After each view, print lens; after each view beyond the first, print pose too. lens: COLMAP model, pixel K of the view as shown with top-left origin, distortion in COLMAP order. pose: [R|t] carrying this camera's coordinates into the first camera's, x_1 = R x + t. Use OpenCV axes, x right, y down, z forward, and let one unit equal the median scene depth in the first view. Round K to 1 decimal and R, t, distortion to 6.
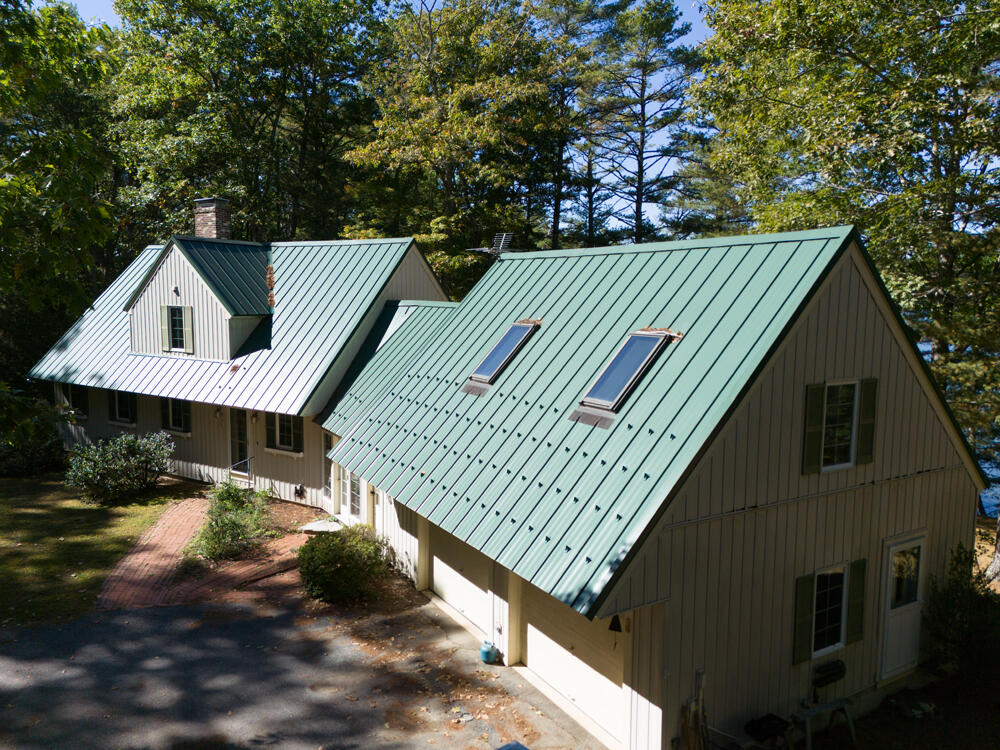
lens RADIAL K [[692.3, 0, 500.0], [0, 692.3, 375.0], [0, 0, 1]] dist [0.057631, -0.001614]
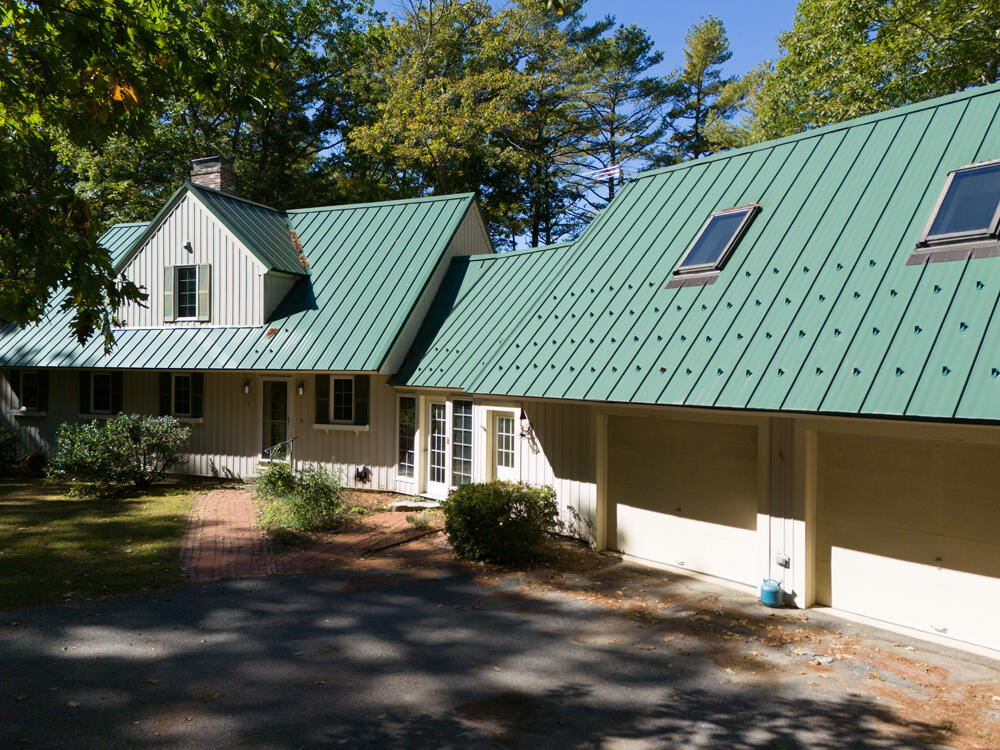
lens RADIAL K [[709.7, 0, 500.0], [0, 709.7, 375.0], [0, 0, 1]] dist [0.066810, -0.001073]
pose [[0.990771, -0.000809, 0.135547, -0.231907], [0.013955, 0.995277, -0.096063, 0.129234], [-0.134829, 0.097068, 0.986103, 0.135273]]
